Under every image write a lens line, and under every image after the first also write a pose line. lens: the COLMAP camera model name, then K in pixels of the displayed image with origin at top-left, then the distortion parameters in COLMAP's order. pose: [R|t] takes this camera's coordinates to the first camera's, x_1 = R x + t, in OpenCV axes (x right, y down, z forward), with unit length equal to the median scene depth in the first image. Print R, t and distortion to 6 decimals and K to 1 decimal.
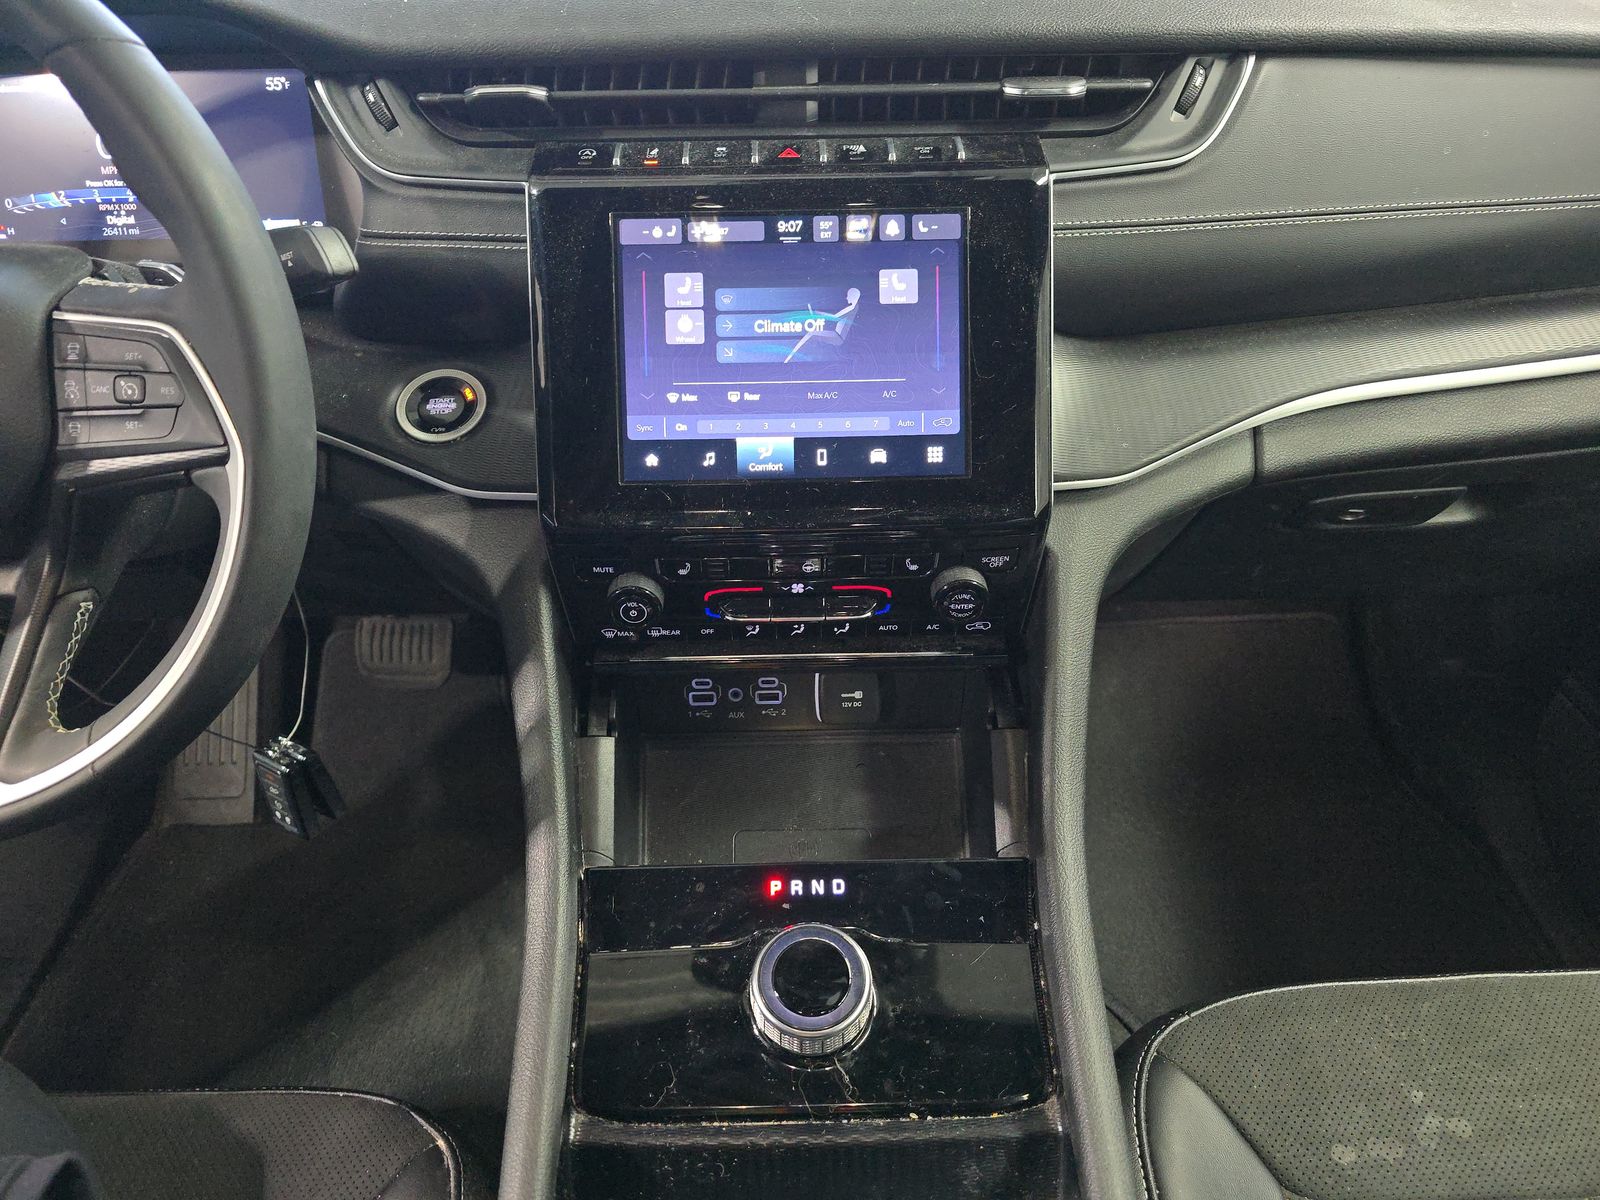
lens RADIAL K [[1056.0, 0, 801.3], [0, 1056.0, 603.5], [0, 0, 1]] dist [0.011663, -0.015189]
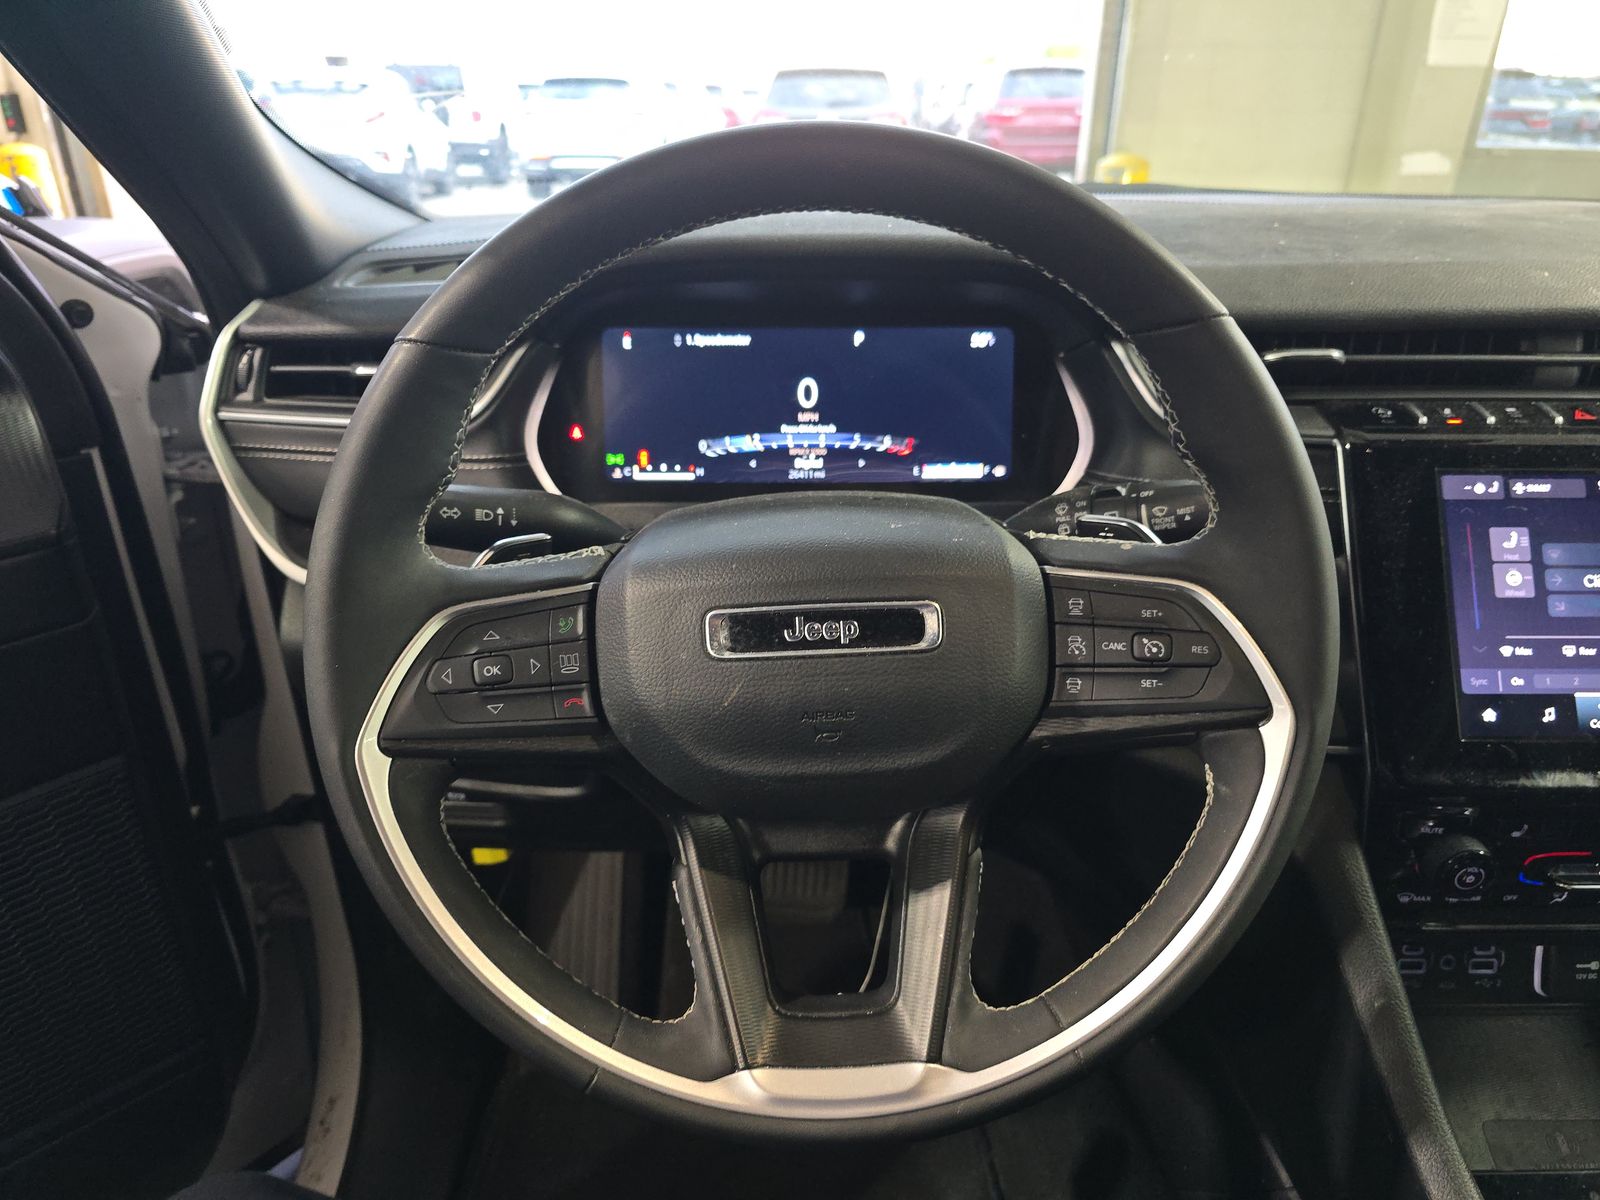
lens RADIAL K [[1056.0, 0, 798.0], [0, 1056.0, 589.8], [0, 0, 1]] dist [0.011663, -0.015189]
pose [[0.999727, 0.014258, -0.018502, -0.754054], [-0.017739, 0.978752, -0.204281, -0.040124], [0.015196, 0.204553, 0.978738, 0.028550]]
